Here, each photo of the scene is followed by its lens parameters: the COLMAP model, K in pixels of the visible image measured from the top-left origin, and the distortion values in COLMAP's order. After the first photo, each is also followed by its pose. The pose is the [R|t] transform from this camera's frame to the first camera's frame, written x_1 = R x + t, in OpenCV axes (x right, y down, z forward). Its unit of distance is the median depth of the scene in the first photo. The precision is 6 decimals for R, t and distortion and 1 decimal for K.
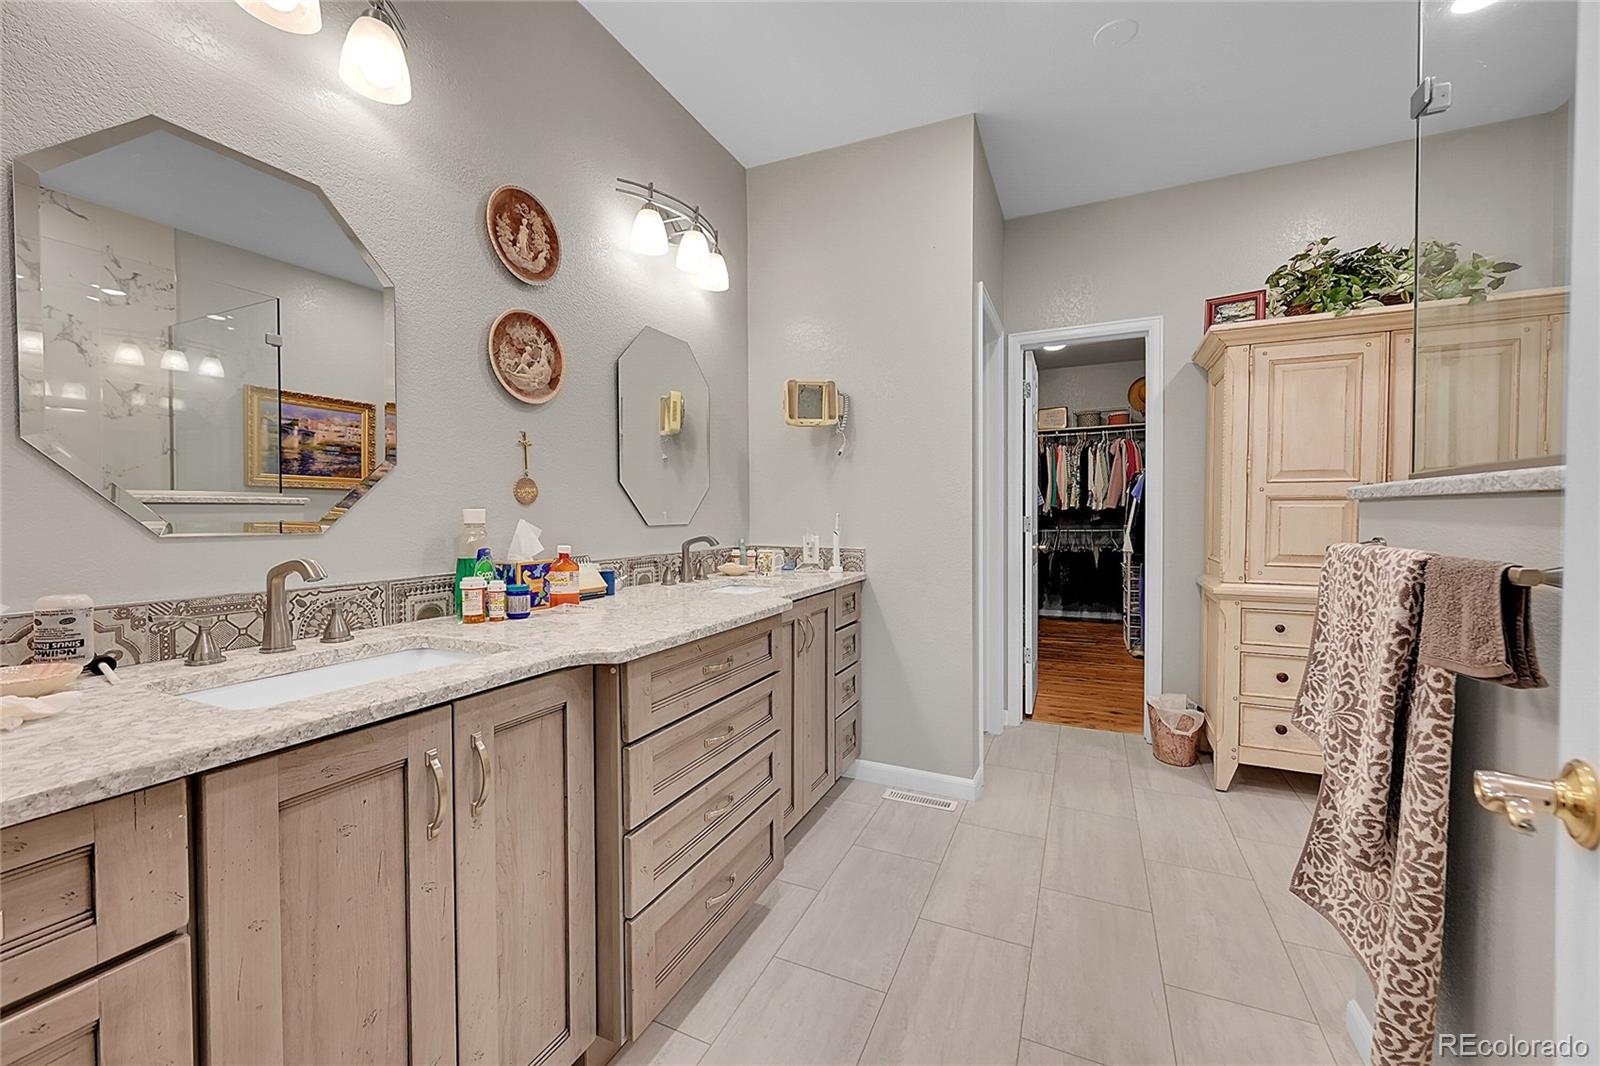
lens RADIAL K [[630.8, 0, 794.6], [0, 630.8, 532.0], [0, 0, 1]] dist [-0.003055, 0.000335]
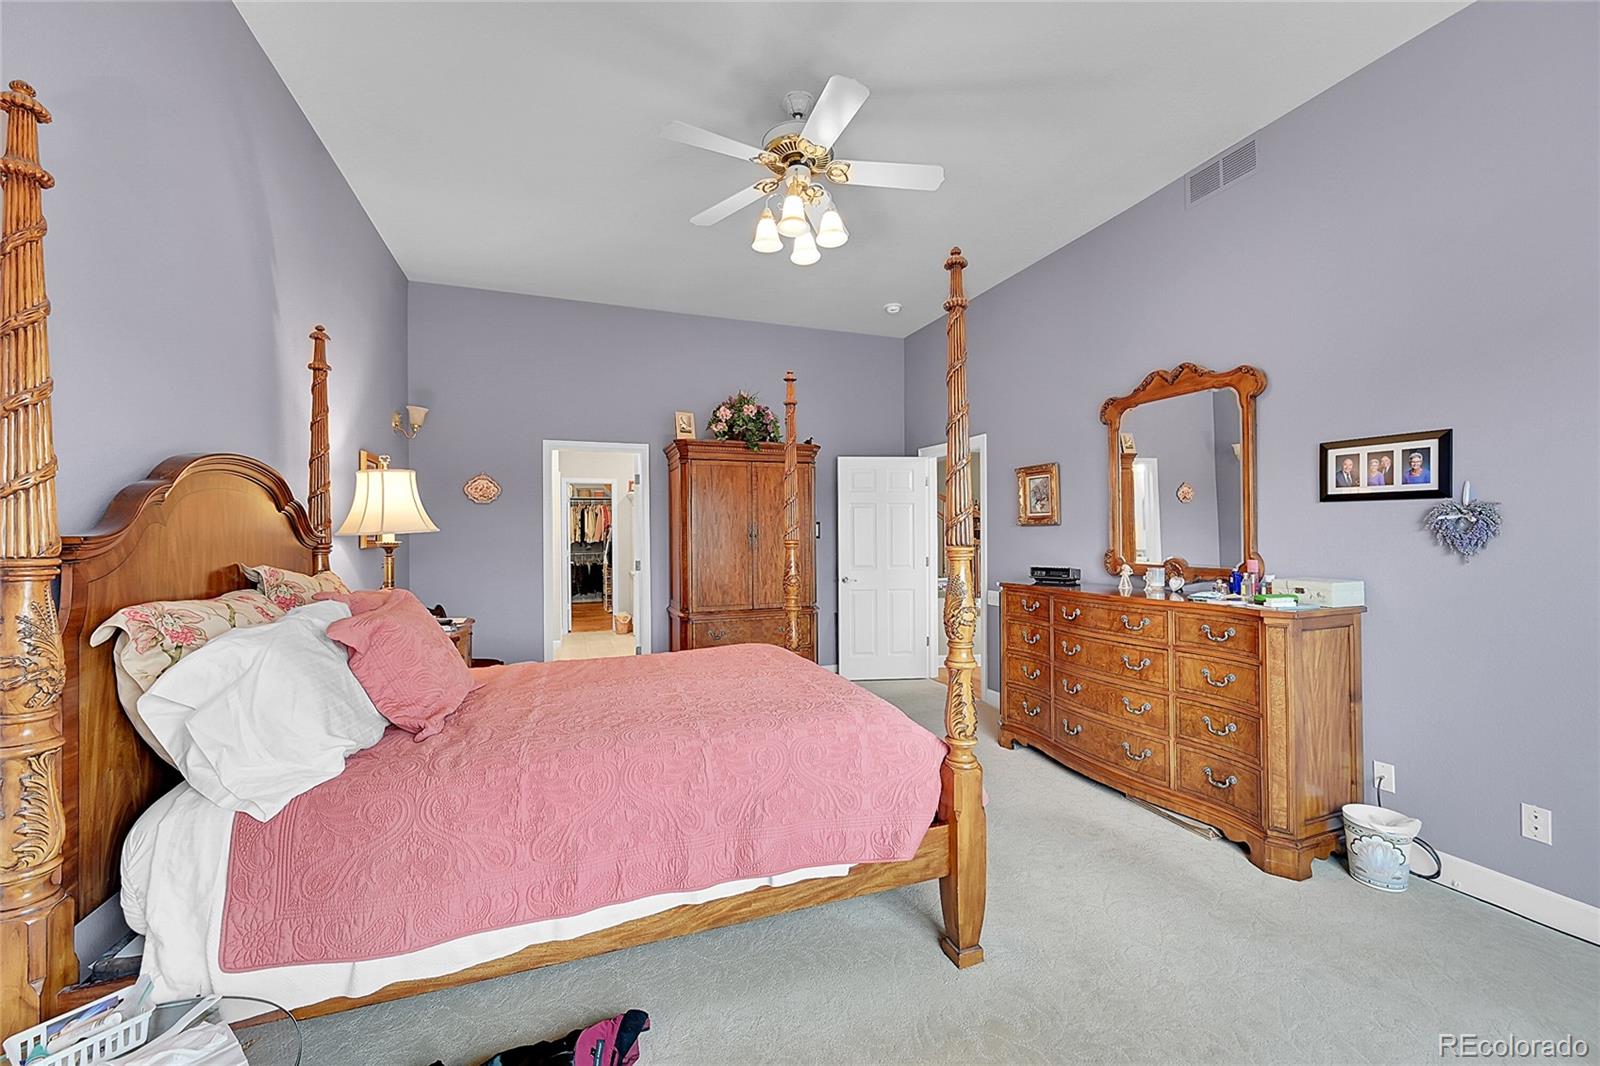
lens RADIAL K [[630.8, 0, 797.0], [0, 630.8, 534.3], [0, 0, 1]] dist [-0.003055, 0.000335]
pose [[0.704909, -0.001825, 0.709295, -1.051668], [0.020518, 0.999631, -0.017819, -0.034729], [-0.709001, 0.027114, 0.704686, -1.925917]]
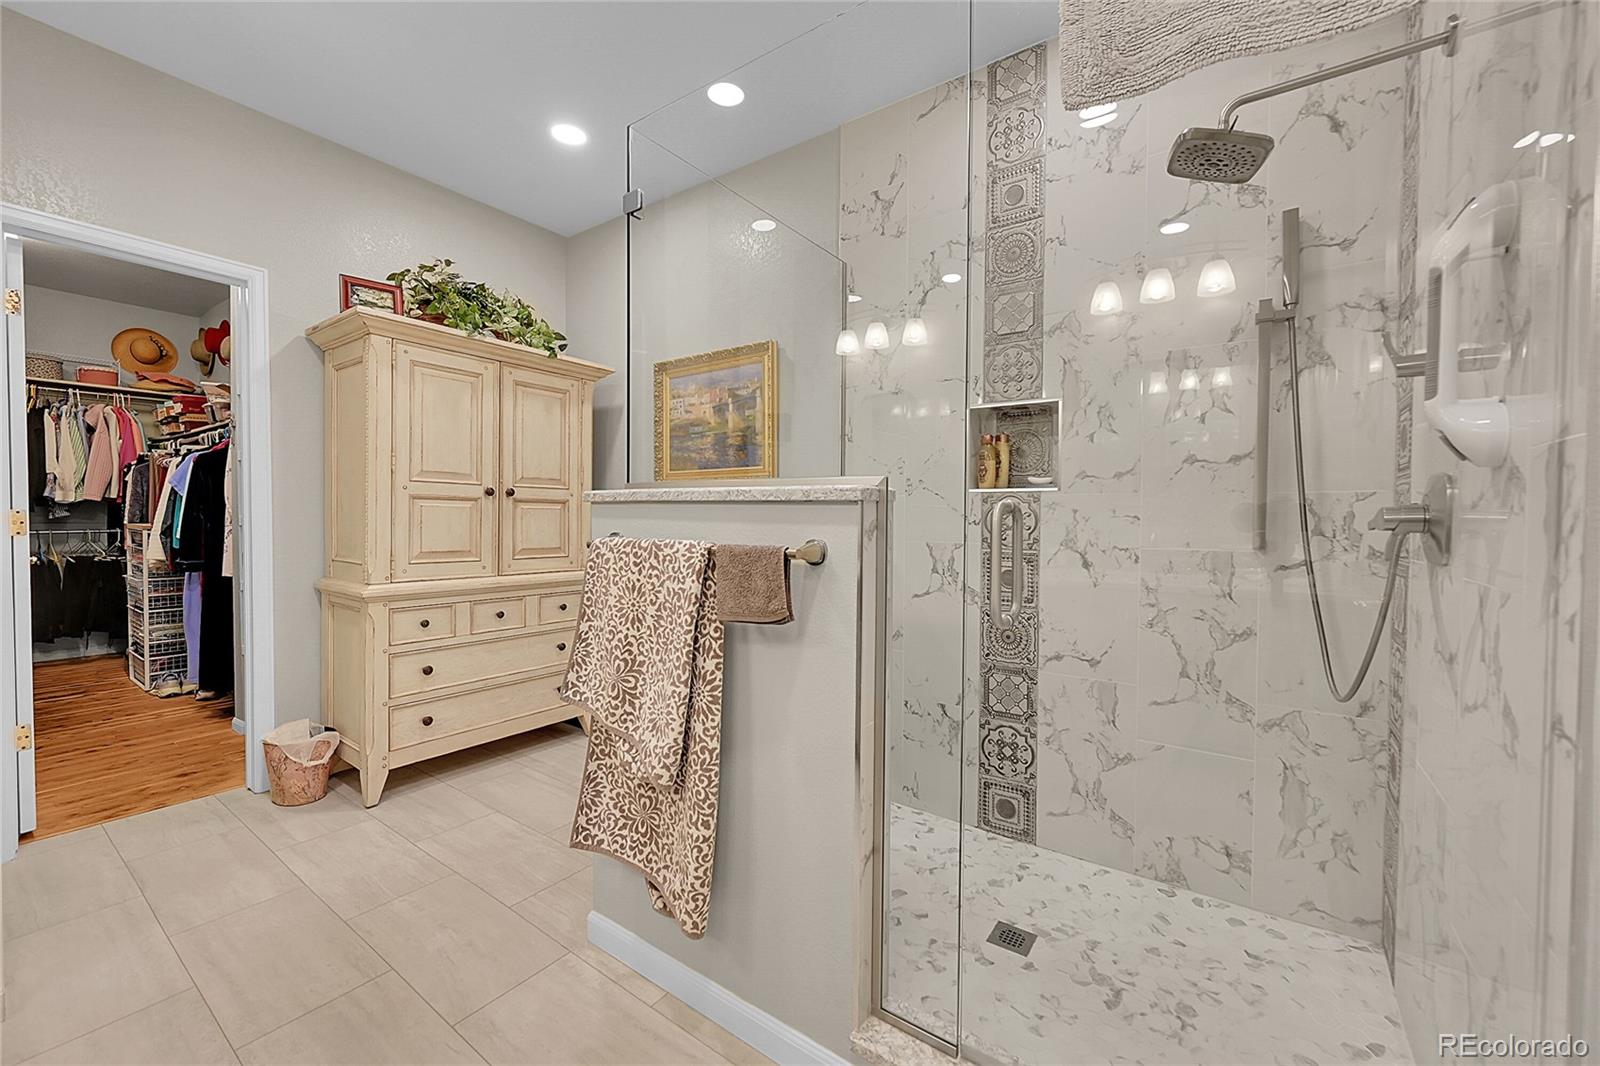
lens RADIAL K [[630.8, 0, 802.2], [0, 630.8, 531.1], [0, 0, 1]] dist [-0.003055, 0.000335]
pose [[0.179631, -0.014354, 0.983629, -0.129999], [0.013099, 0.999840, 0.012199, -0.002404], [-0.983647, 0.010693, 0.179790, 0.207310]]
